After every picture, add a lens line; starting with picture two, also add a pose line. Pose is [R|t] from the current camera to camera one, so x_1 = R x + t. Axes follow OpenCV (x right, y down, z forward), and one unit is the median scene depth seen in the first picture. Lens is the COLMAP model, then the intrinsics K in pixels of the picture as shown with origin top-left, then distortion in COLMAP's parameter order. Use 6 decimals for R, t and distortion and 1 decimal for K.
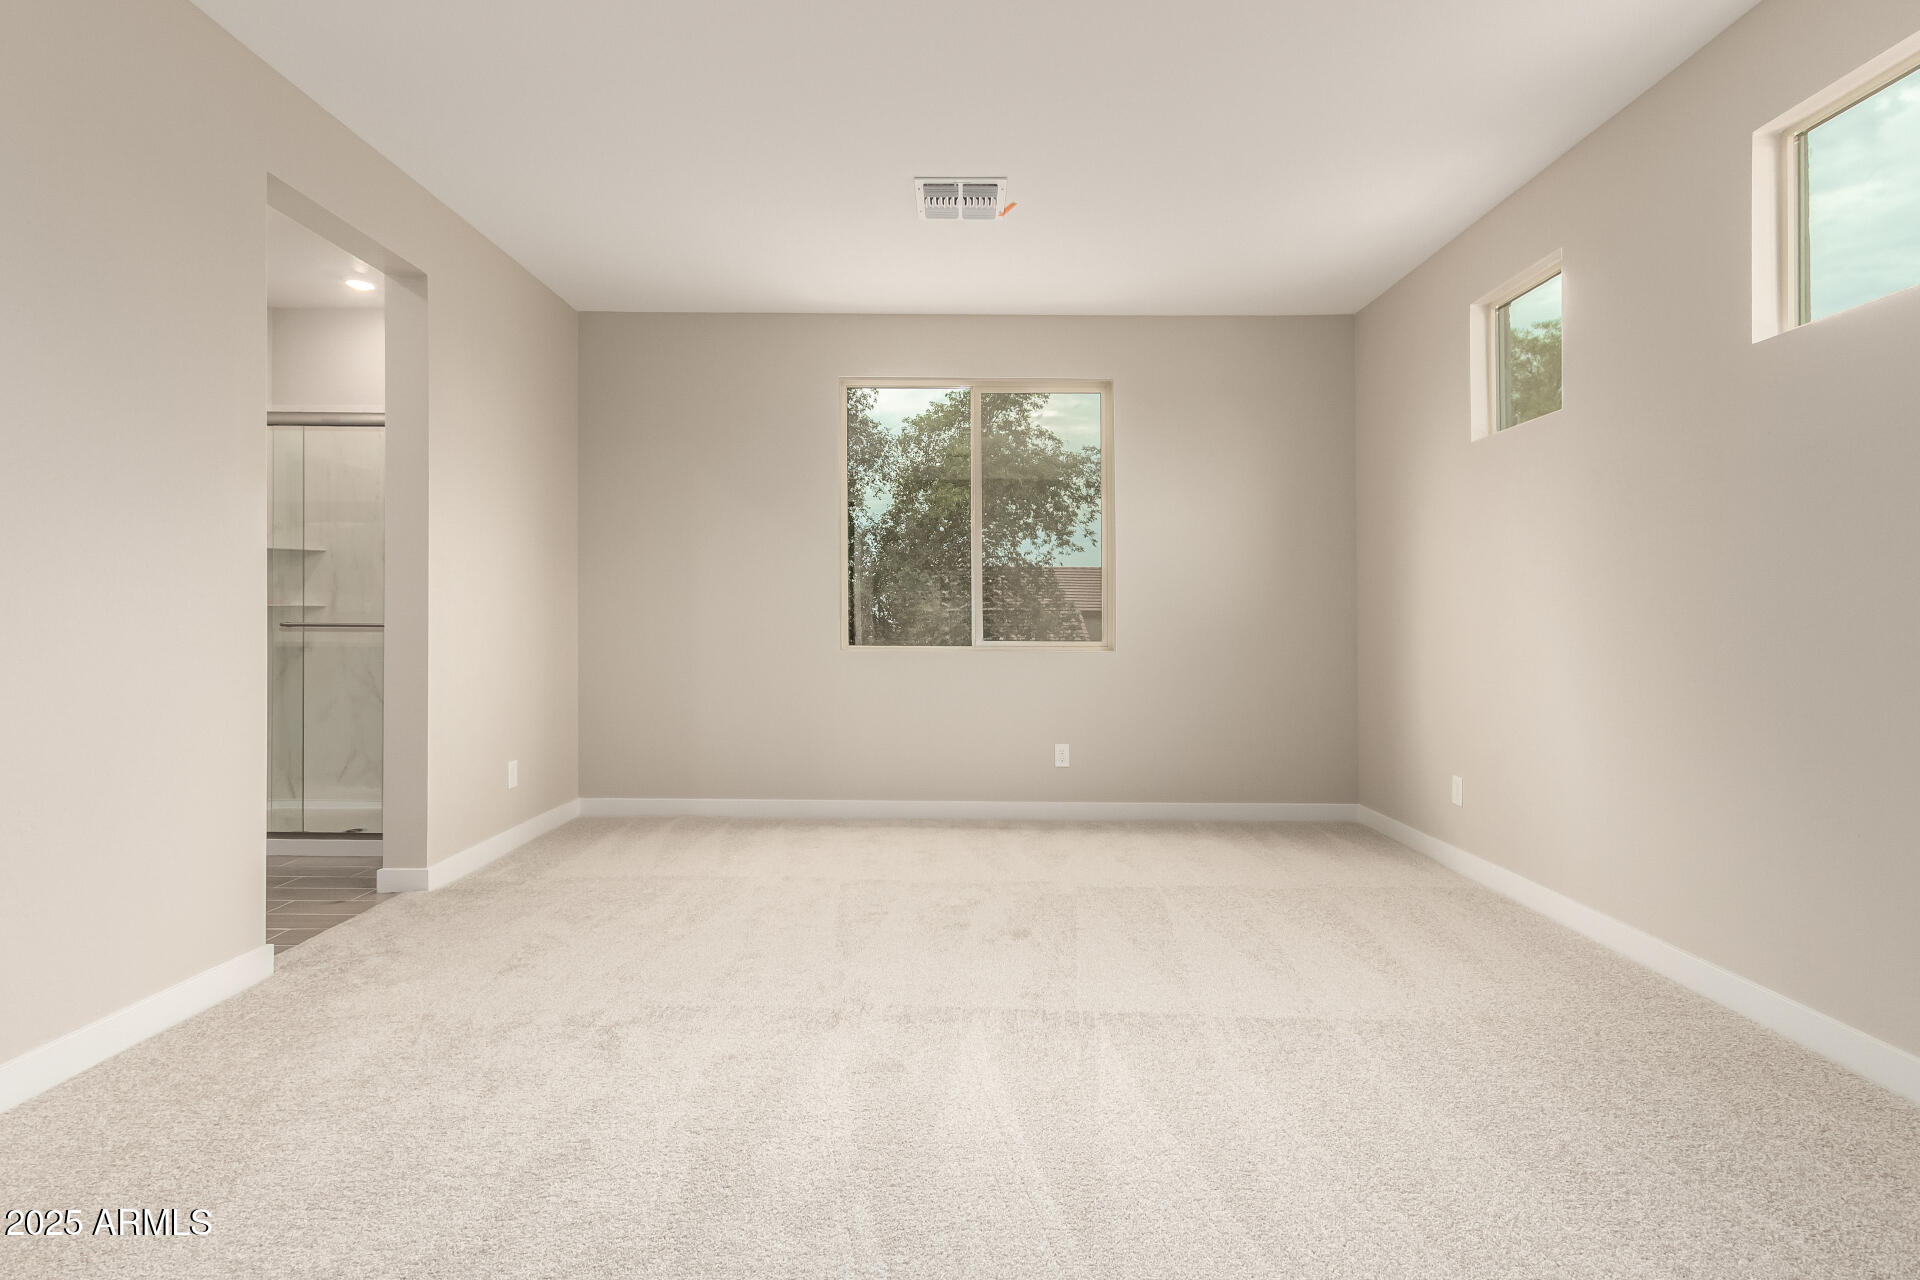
lens RADIAL K [[914.5, 0, 960.0], [0, 914.5, 640.0], [0, 0, 1]] dist [0.000291, -0.000013]
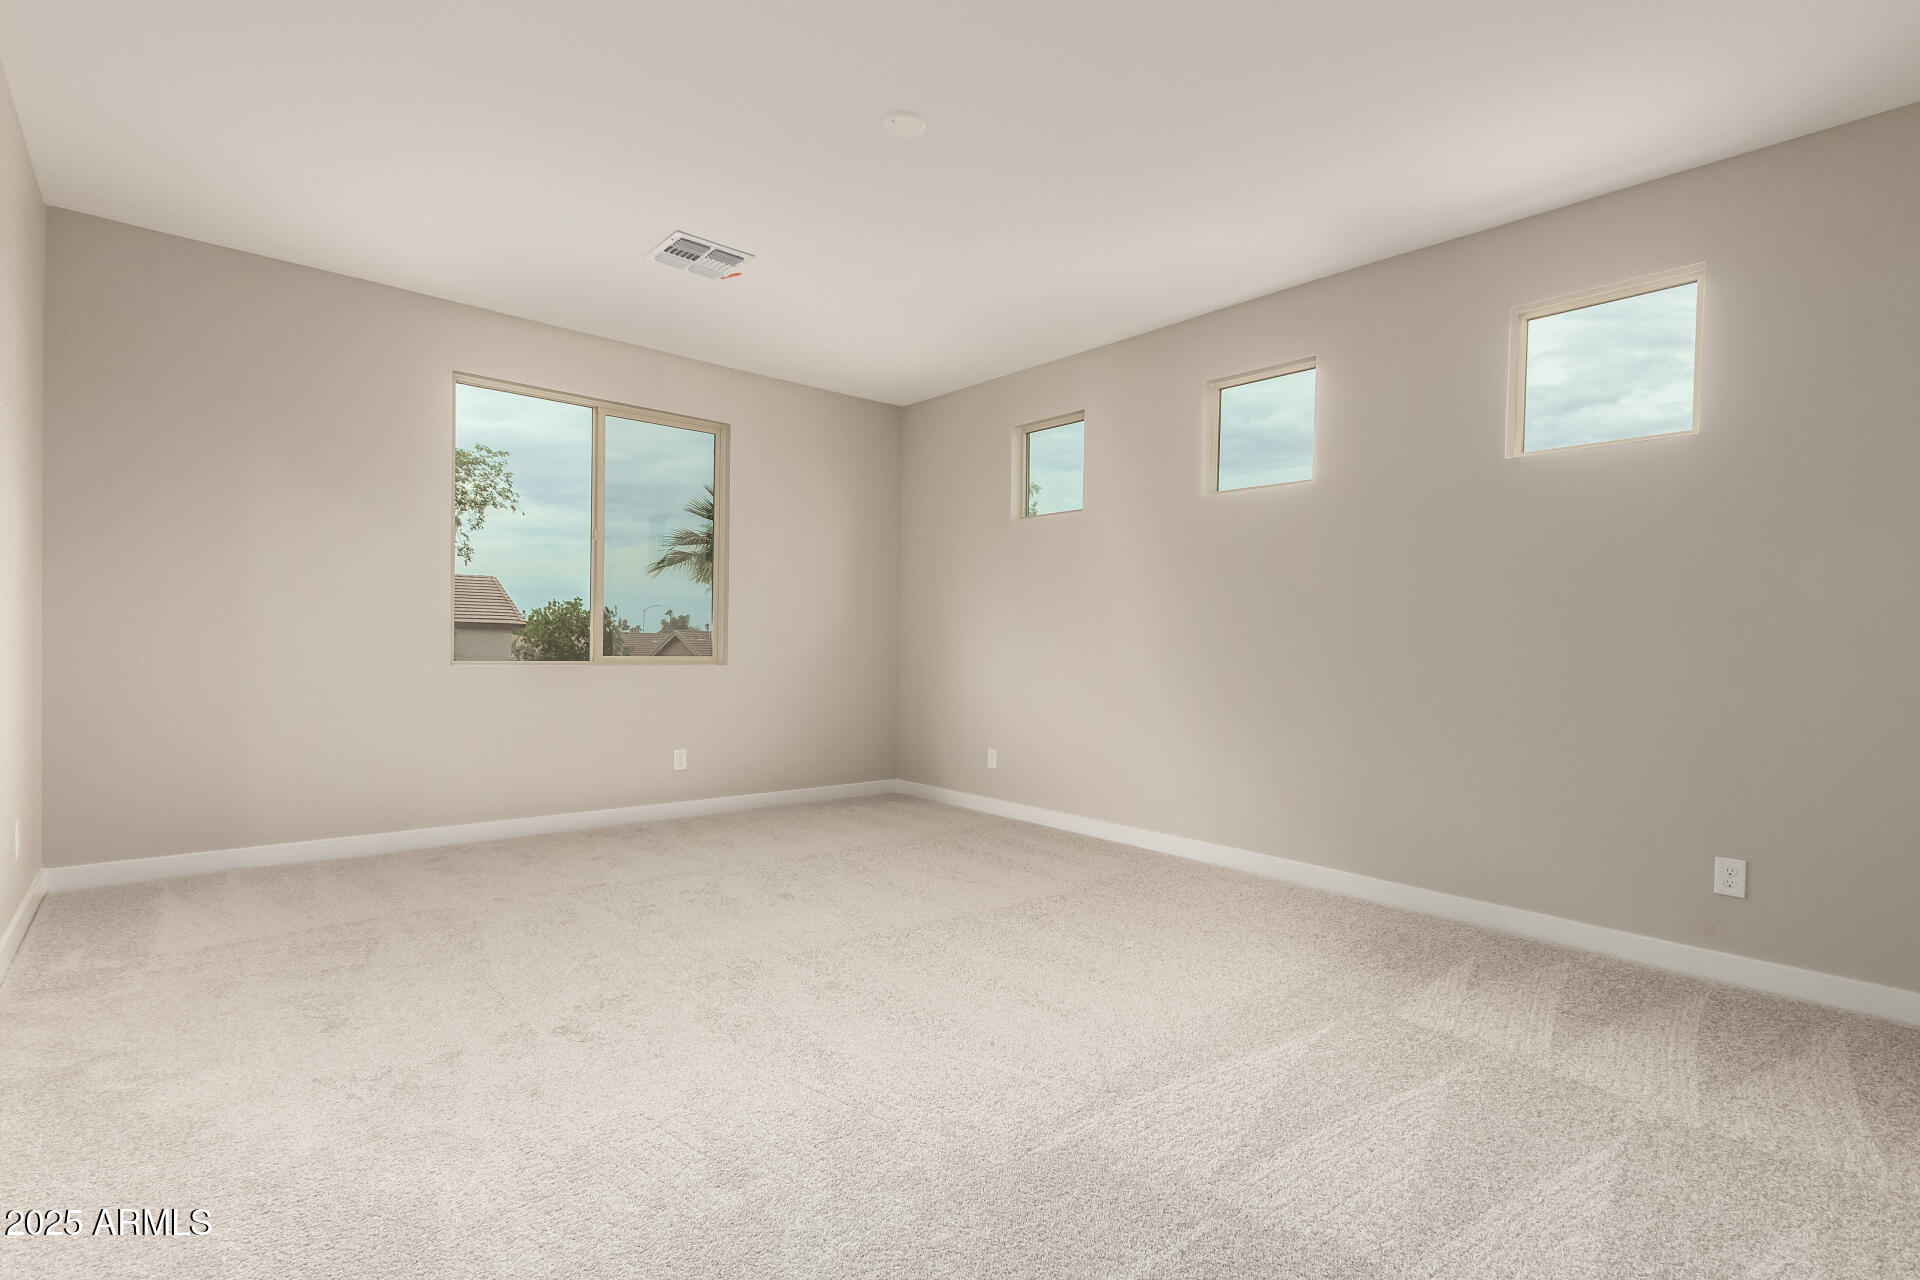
lens RADIAL K [[891.7, 0, 954.8], [0, 891.7, 687.3], [0, 0, 1]] dist [-0.001184, -0.000560]
pose [[0.757535, -0.025582, 0.652293, -0.343317], [0.001581, 0.999301, 0.037355, -0.000104], [-0.652792, -0.027266, 0.757046, -0.023215]]
